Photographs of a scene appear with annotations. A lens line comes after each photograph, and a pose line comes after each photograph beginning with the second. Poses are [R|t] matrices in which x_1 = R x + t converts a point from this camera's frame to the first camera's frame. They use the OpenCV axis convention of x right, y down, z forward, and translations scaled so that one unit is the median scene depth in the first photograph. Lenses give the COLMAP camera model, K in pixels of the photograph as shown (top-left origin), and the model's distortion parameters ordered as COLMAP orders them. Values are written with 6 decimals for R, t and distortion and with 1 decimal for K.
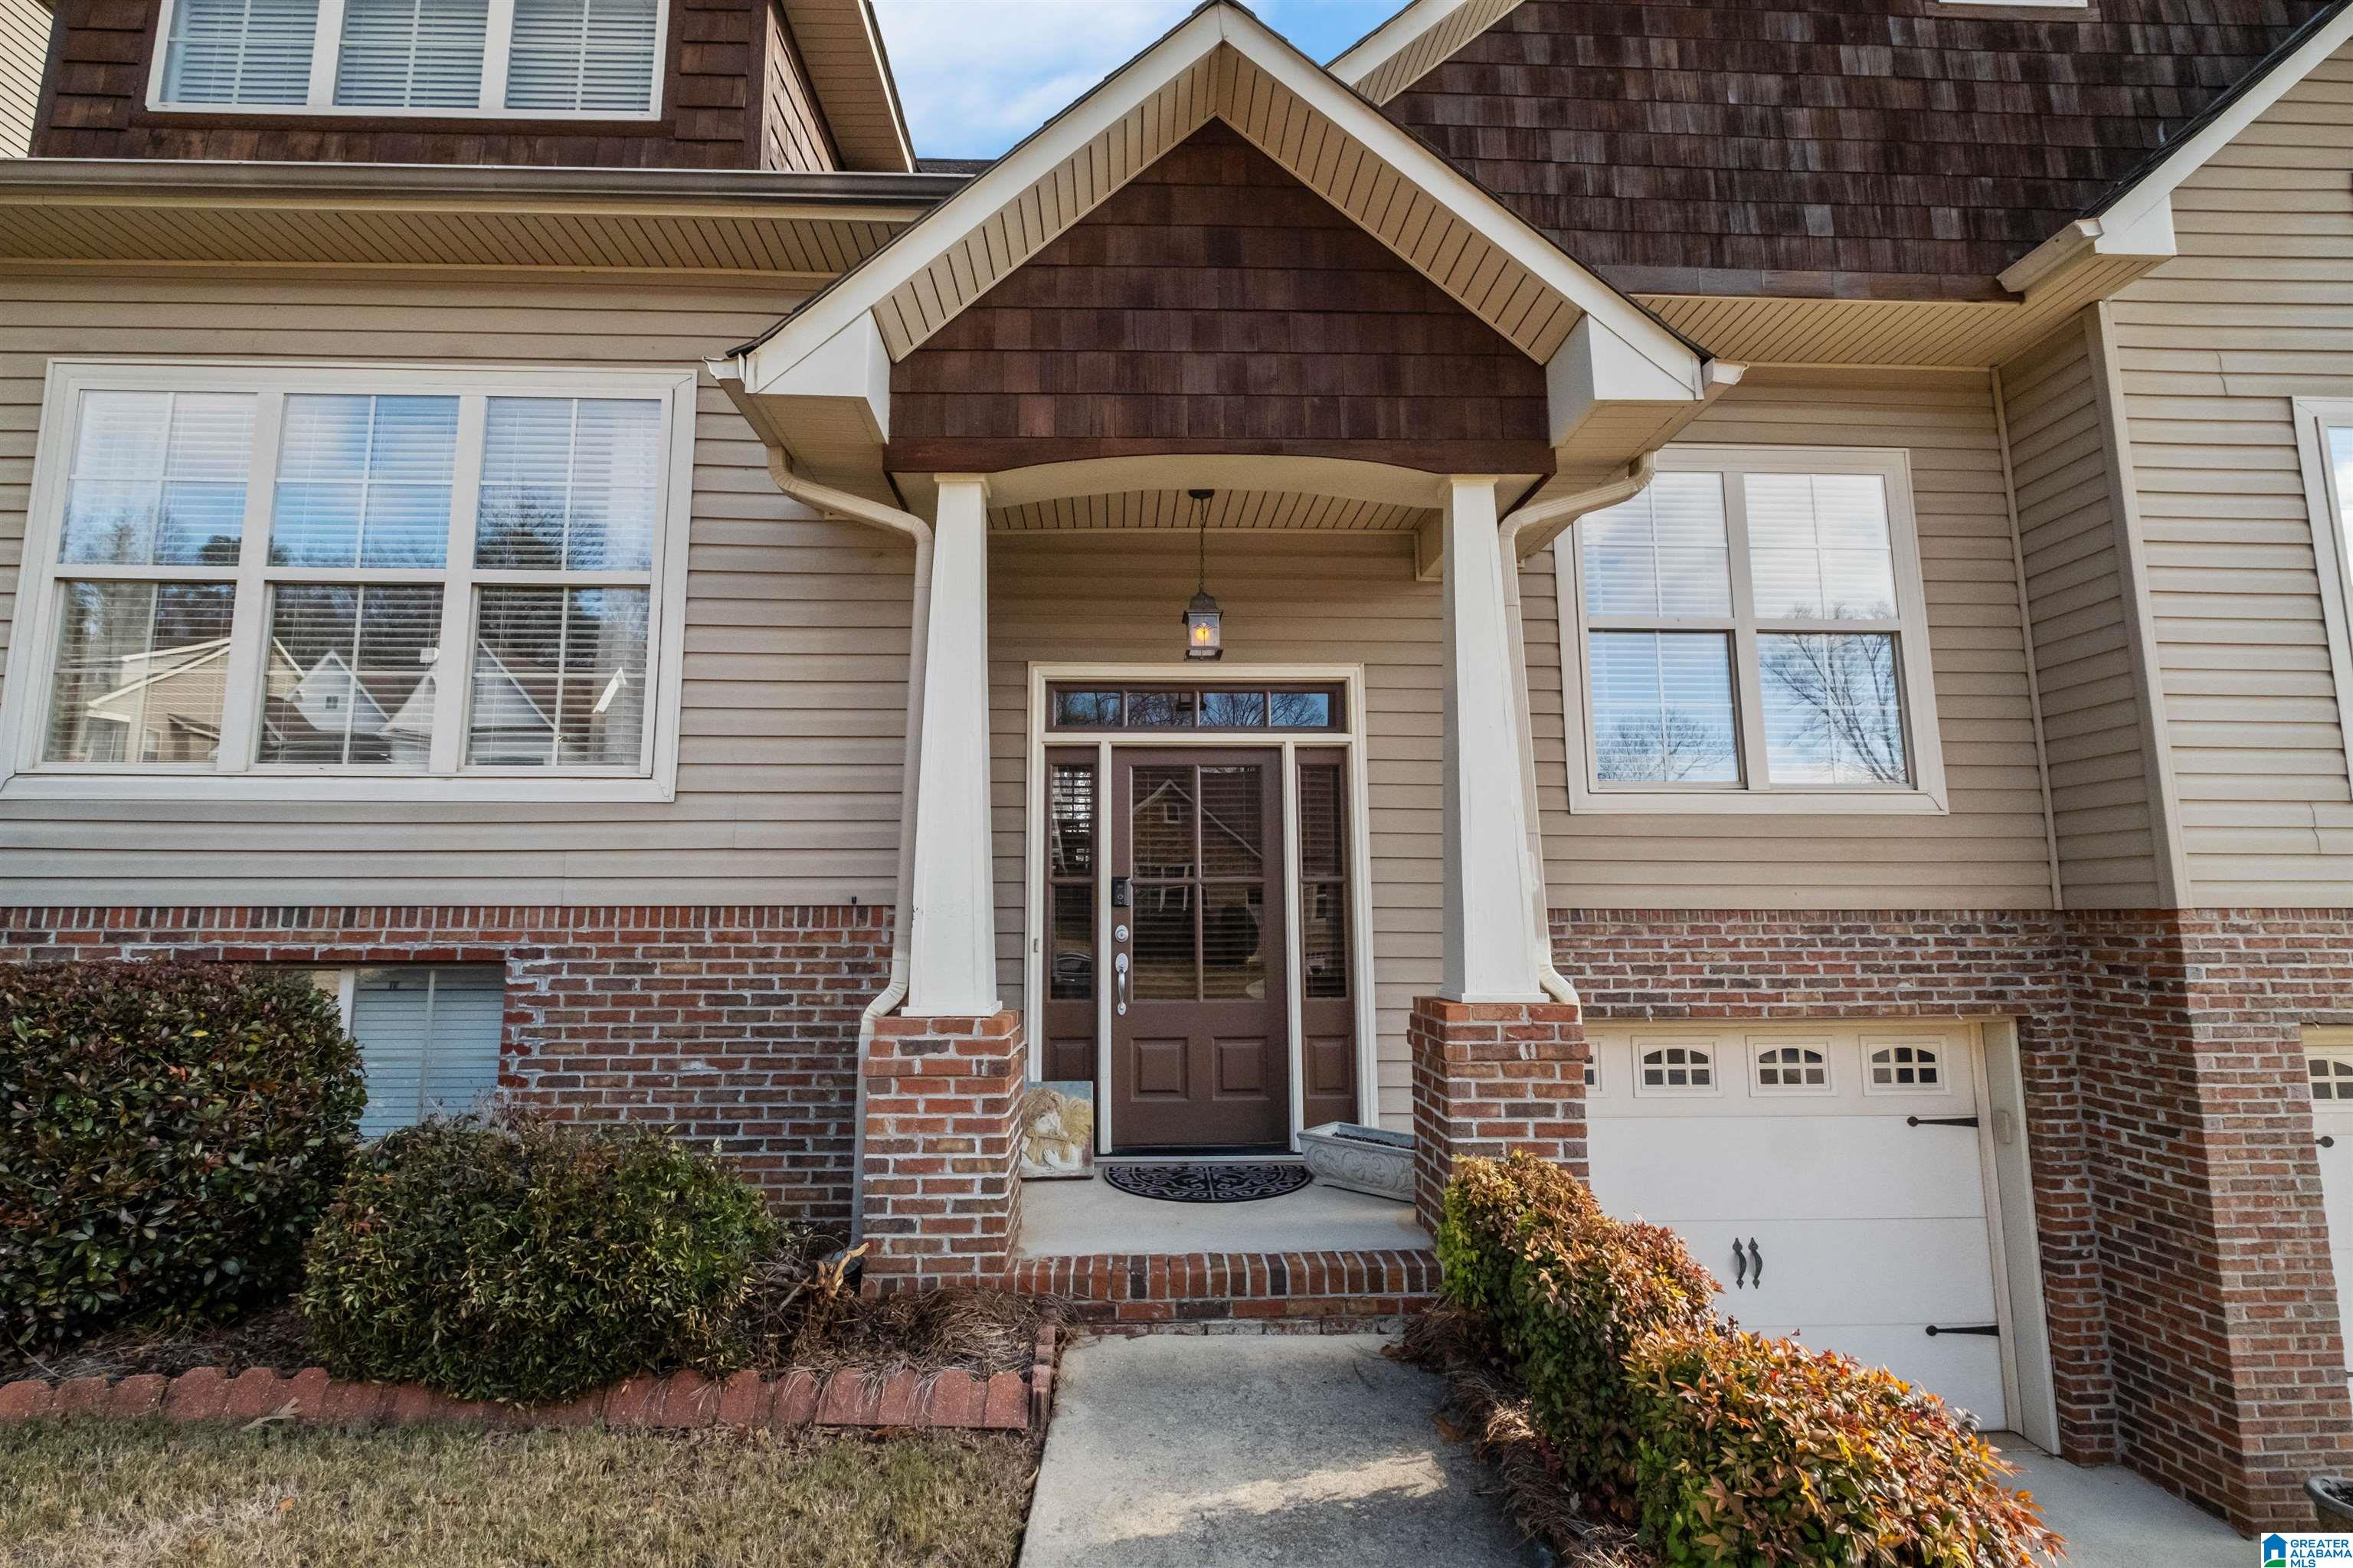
lens RADIAL K [[1022.0, 0, 1167.4], [0, 1022.0, 791.8], [0, 0, 1]] dist [0.002244, -0.000290]
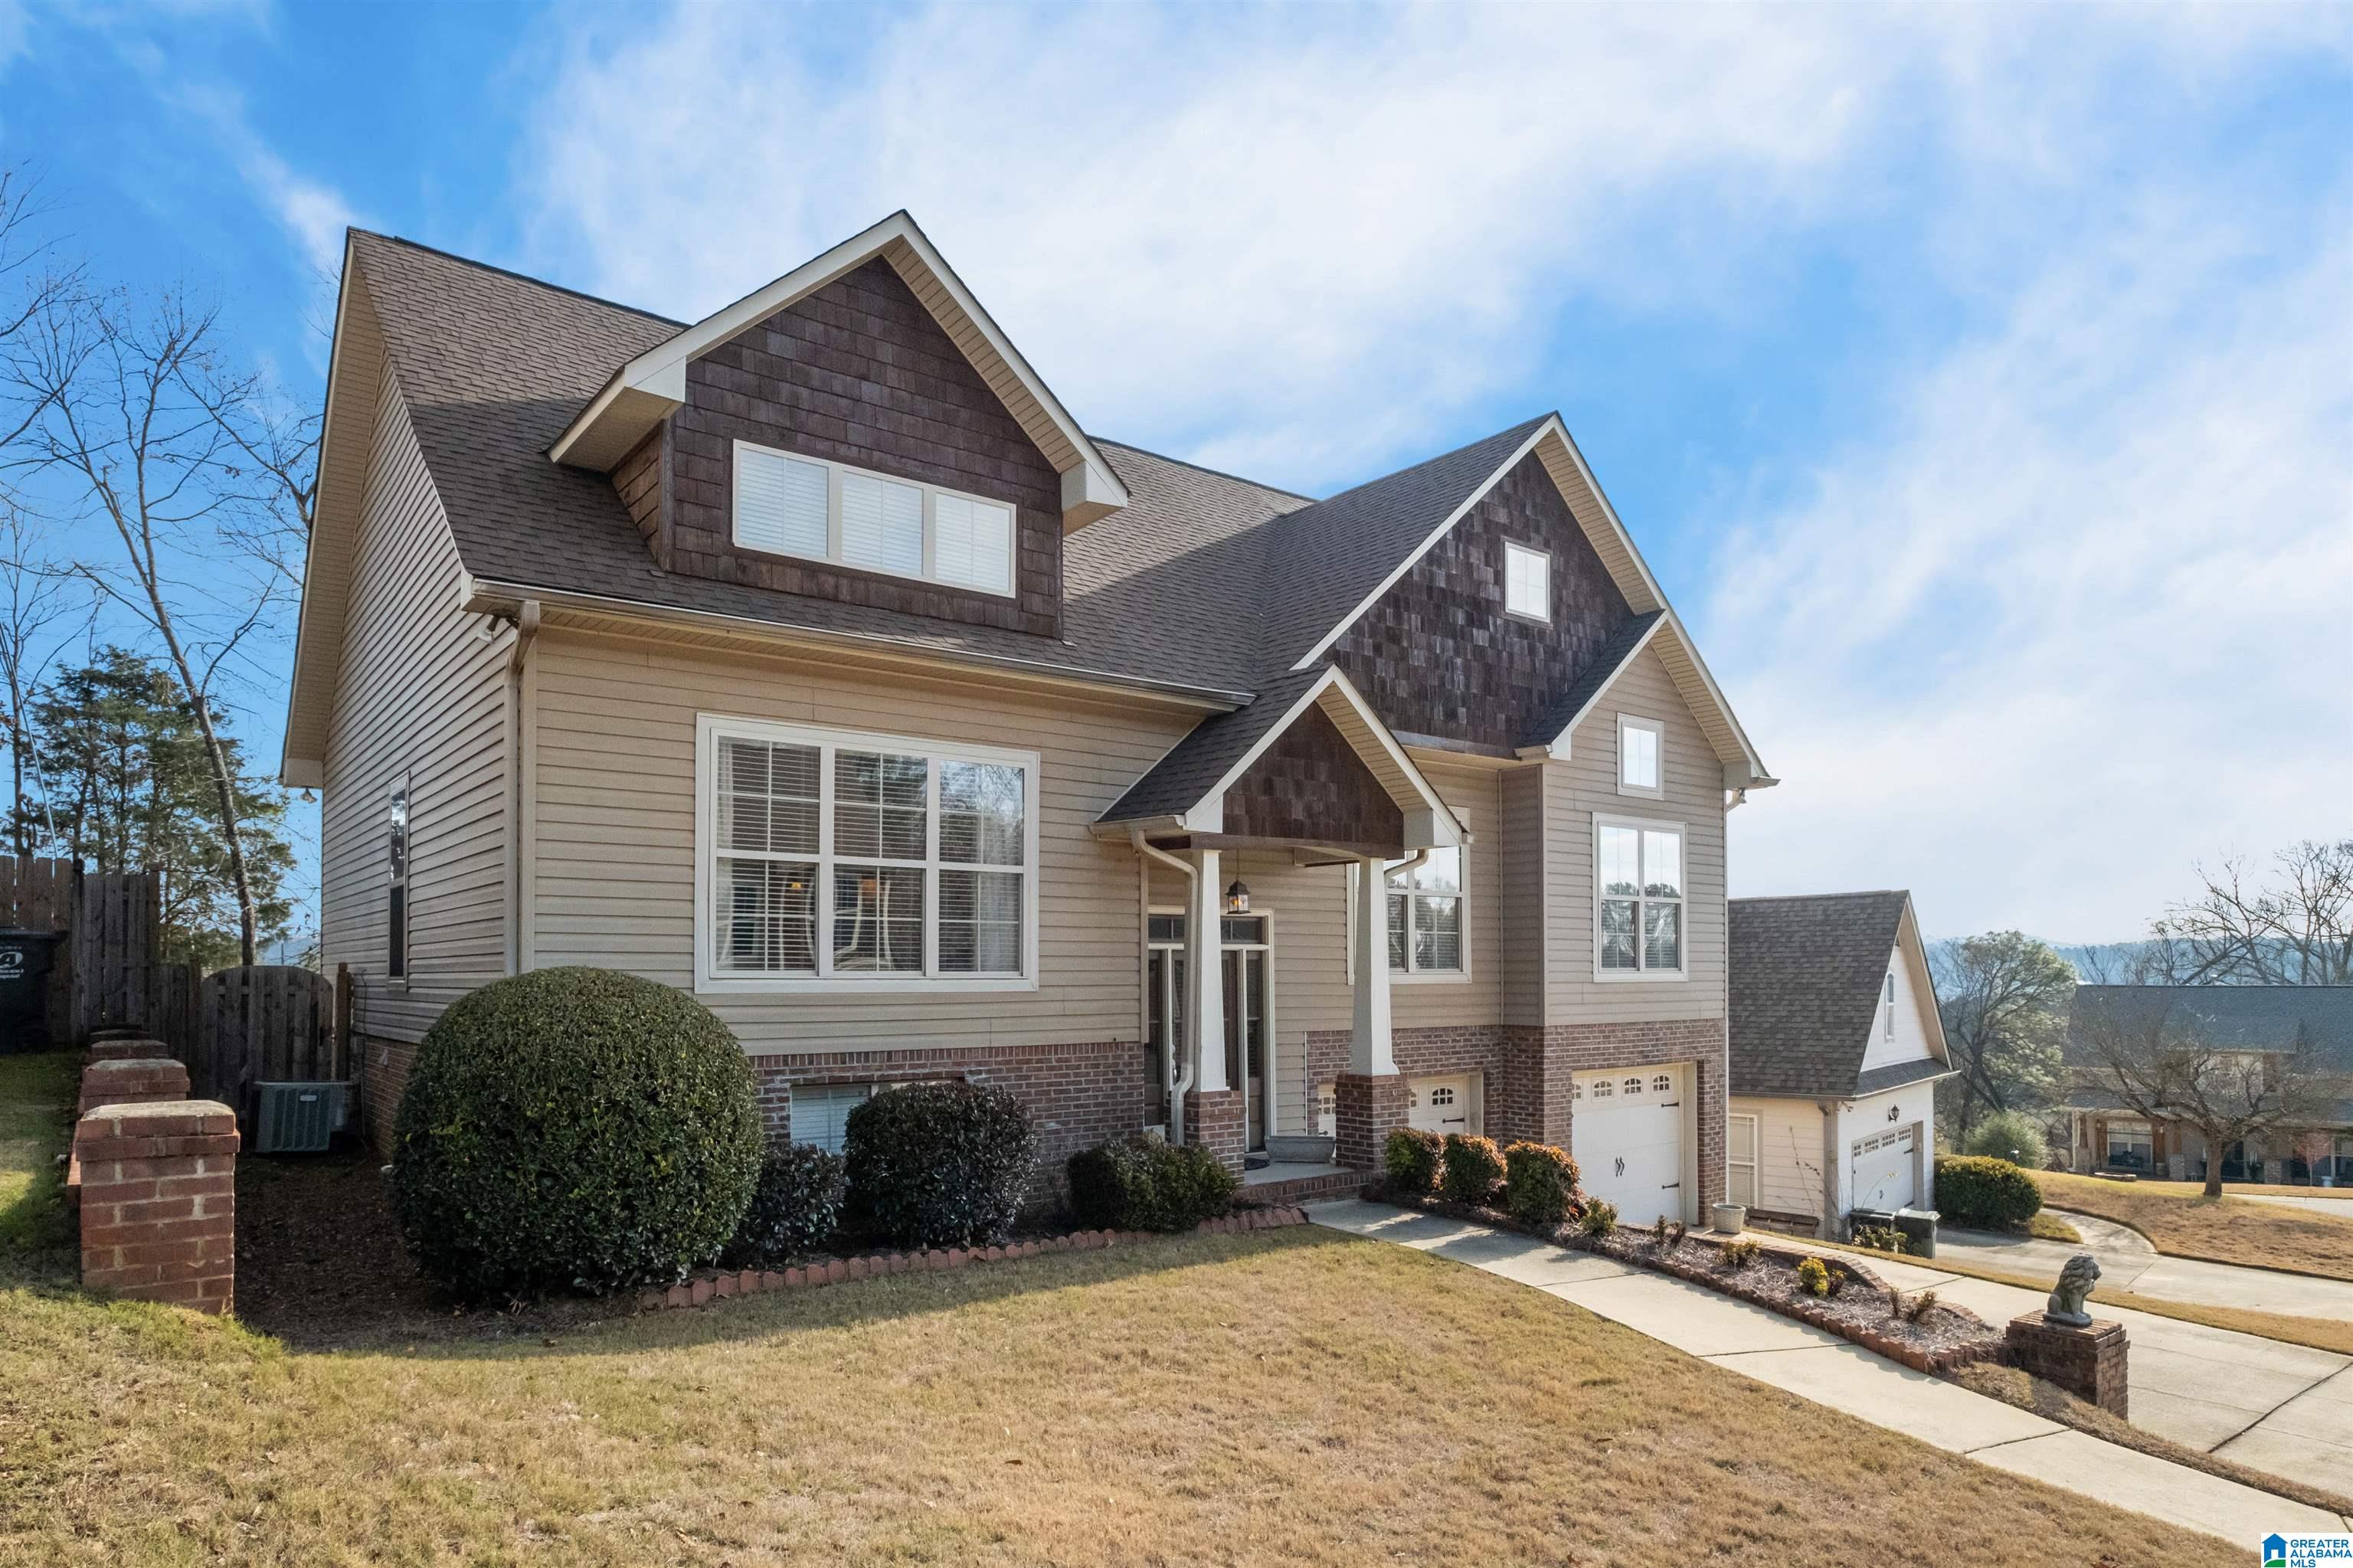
lens RADIAL K [[1396.6, 0, 1172.2], [0, 1396.6, 968.5], [0, 0, 1]] dist [-0.002924, -0.000090]
pose [[0.811156, 0.001551, 0.584827, -1.639112], [-0.074361, 0.992154, 0.100507, -0.283964], [-0.580083, -0.125015, 0.804907, -1.126745]]
